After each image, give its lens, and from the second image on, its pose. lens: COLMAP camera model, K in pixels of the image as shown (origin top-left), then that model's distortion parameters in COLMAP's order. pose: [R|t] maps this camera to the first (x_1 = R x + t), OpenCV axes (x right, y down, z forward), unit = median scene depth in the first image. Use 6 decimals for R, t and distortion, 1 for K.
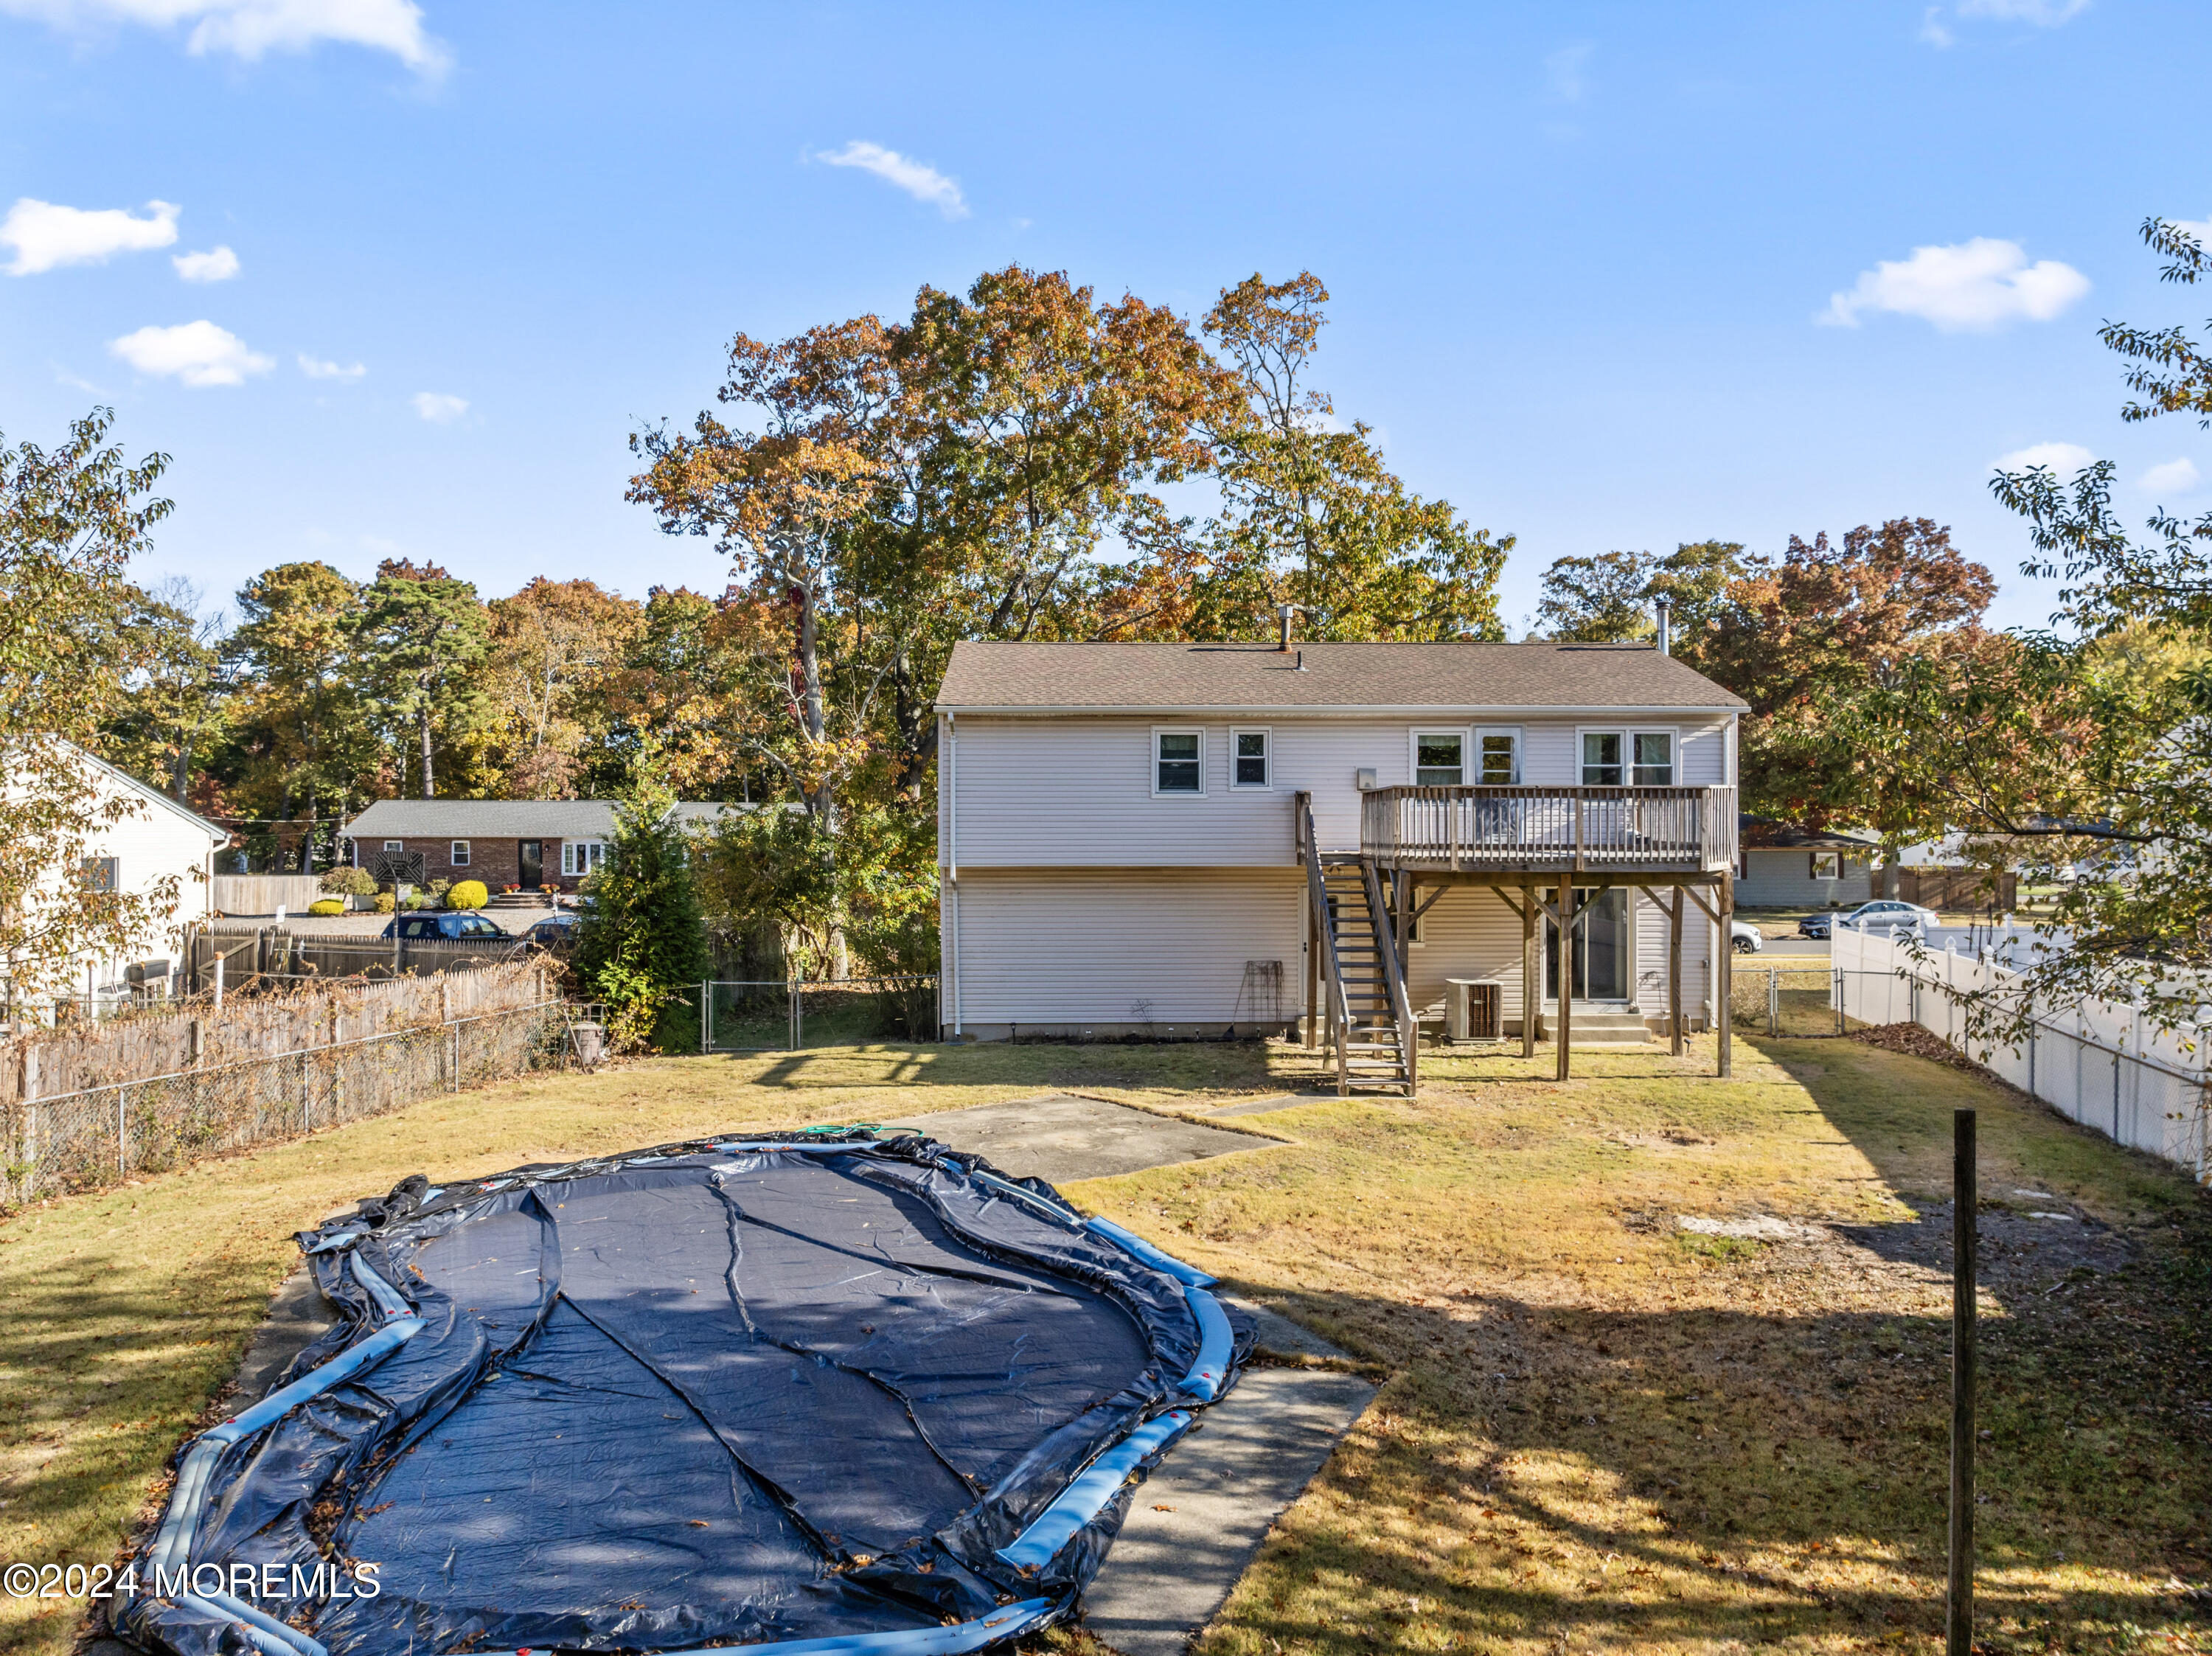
lens RADIAL K [[1548.5, 0, 1104.1], [0, 1548.5, 831.6], [0, 0, 1]] dist [-0.055009, -0.007882]
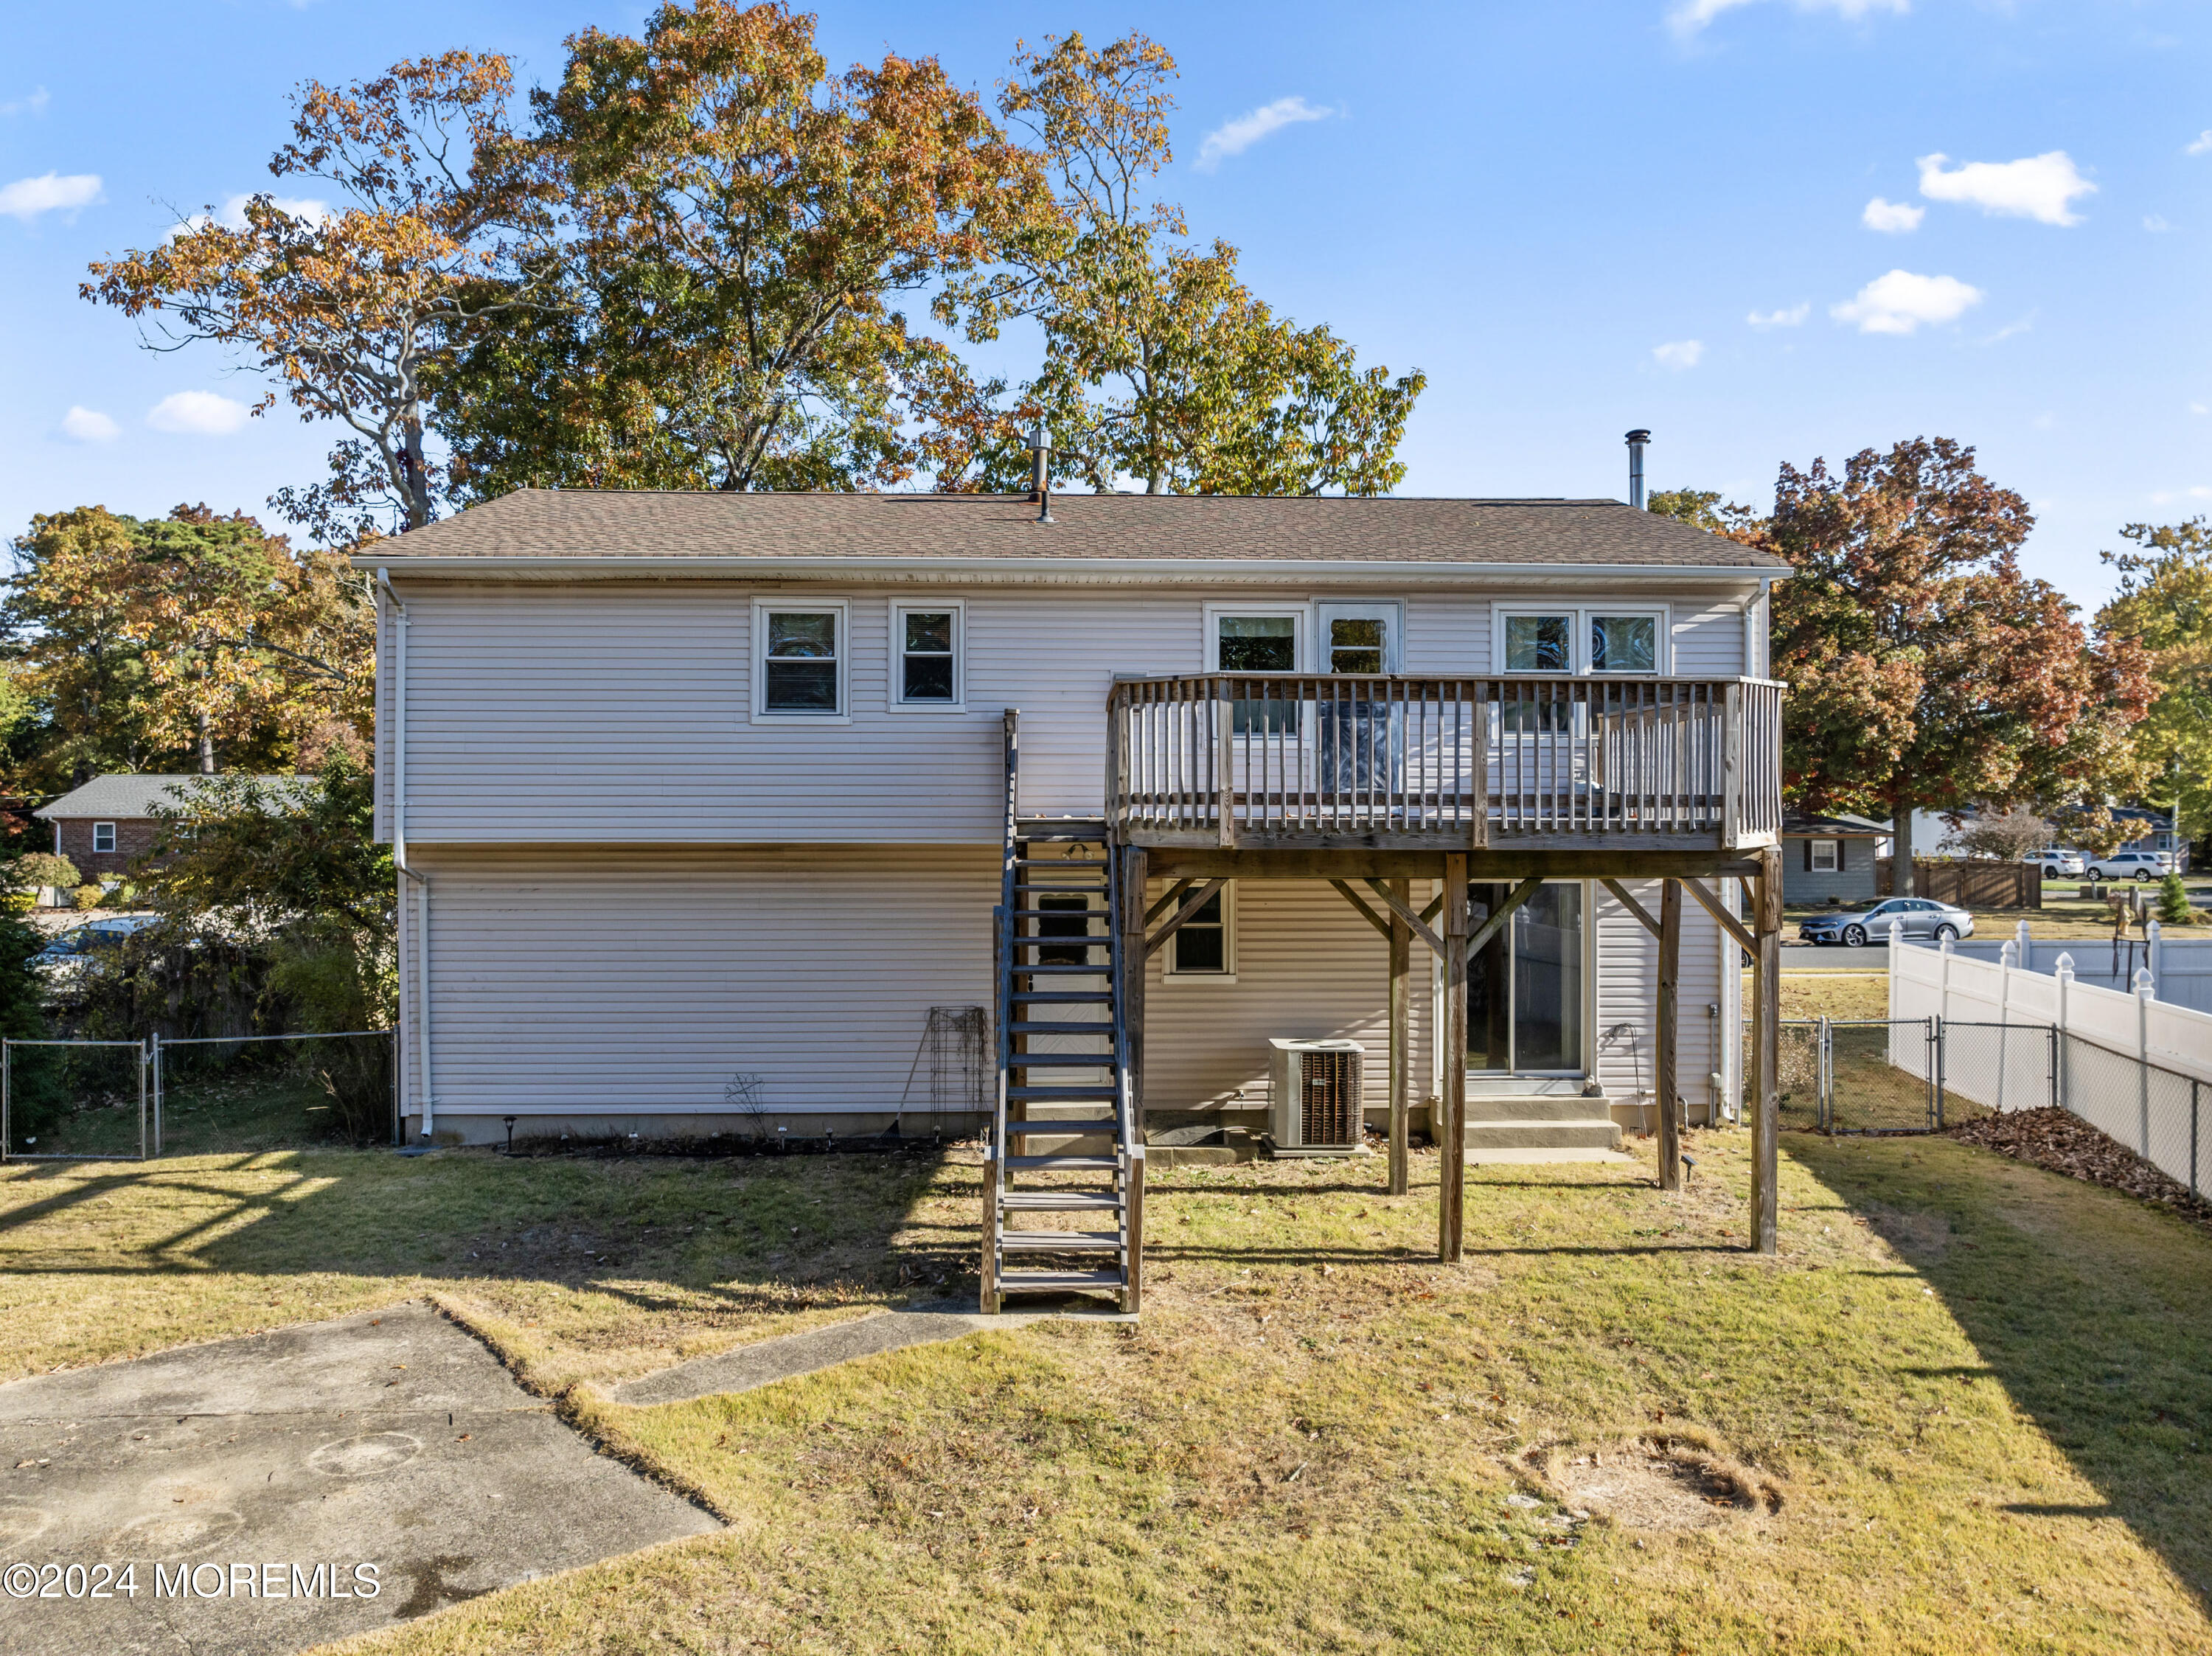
lens RADIAL K [[1548.5, 0, 1111.5], [0, 1548.5, 816.0], [0, 0, 1]] dist [-0.055009, -0.007882]
pose [[0.999695, 0.001904, 0.024640, 0.108812], [-0.001762, 0.999982, -0.005780, 0.011251], [-0.024651, 0.005735, 0.999680, 0.309798]]
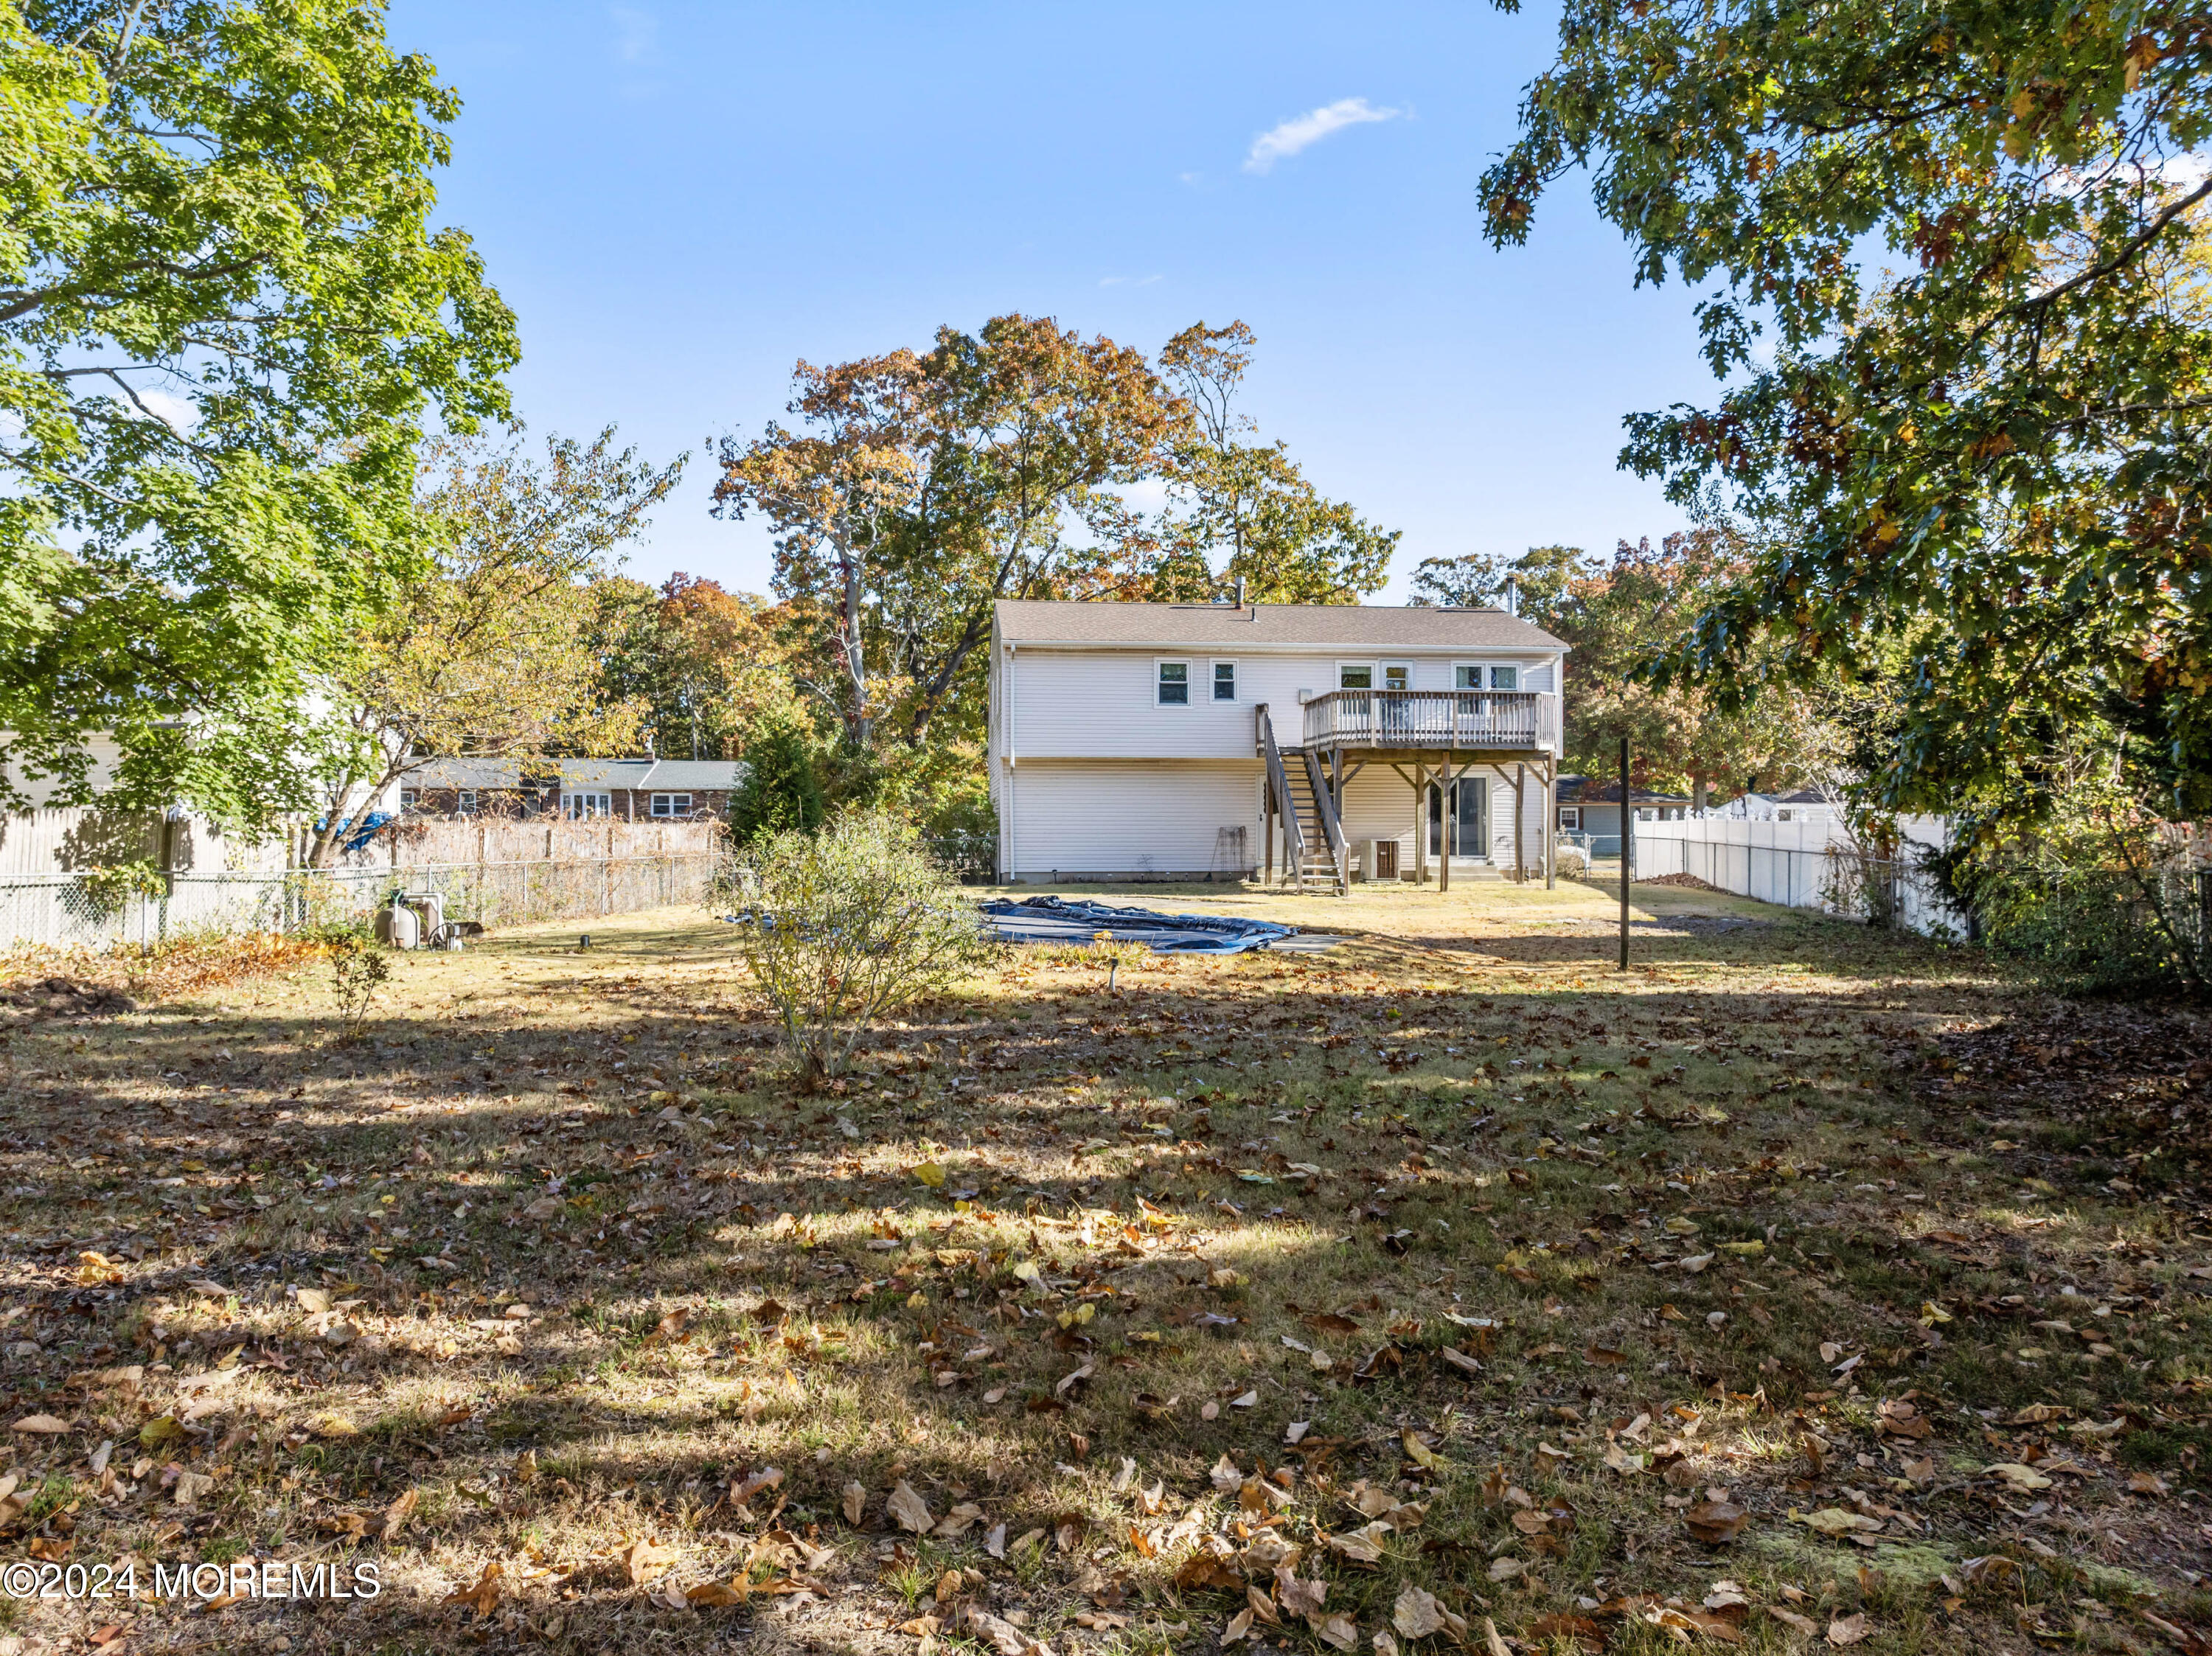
lens RADIAL K [[1548.5, 0, 1102.3], [0, 1548.5, 829.1], [0, 0, 1]] dist [-0.055009, -0.007882]
pose [[0.996281, 0.001577, 0.086150, -0.099357], [-0.001225, 0.999991, -0.004137, 0.067952], [-0.086155, 0.004016, 0.996274, -0.284115]]
